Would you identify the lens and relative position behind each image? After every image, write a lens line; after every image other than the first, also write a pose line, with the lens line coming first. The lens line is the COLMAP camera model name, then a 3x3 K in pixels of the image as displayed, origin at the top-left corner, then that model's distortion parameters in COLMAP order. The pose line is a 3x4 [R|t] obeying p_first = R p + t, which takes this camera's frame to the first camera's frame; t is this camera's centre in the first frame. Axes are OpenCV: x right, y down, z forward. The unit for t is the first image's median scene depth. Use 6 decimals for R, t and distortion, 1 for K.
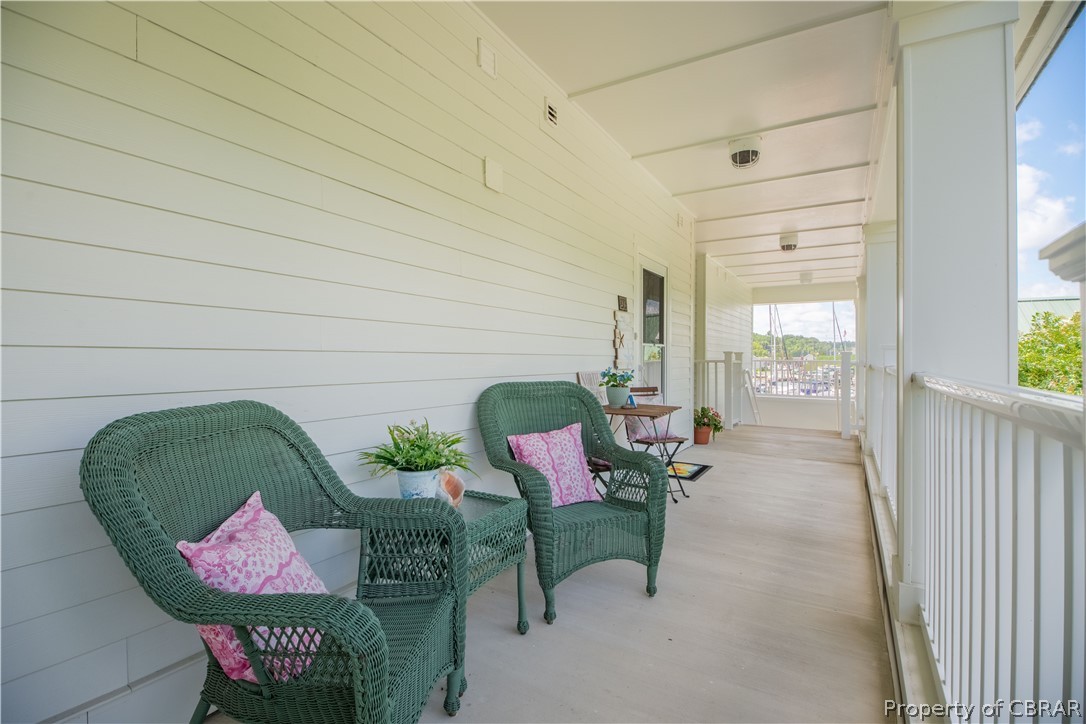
lens RADIAL K [[547.5, 0, 543.6], [0, 547.5, 363.5], [0, 0, 1]] dist [0.026561, 0.000075]
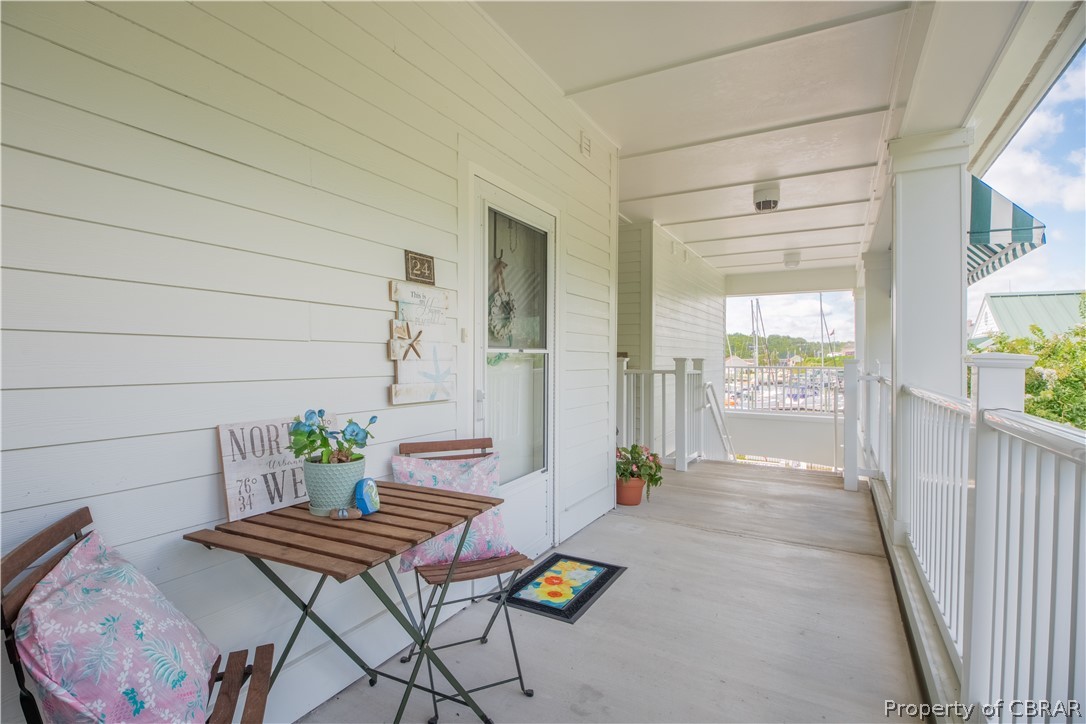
lens RADIAL K [[547.5, 0, 543.6], [0, 547.5, 363.5], [0, 0, 1]] dist [0.026561, 0.000075]
pose [[0.999805, 0.000788, 0.019755, 0.159498], [-0.000799, 1.000000, 0.000533, -0.015969], [-0.019755, -0.000549, 0.999805, 0.331693]]
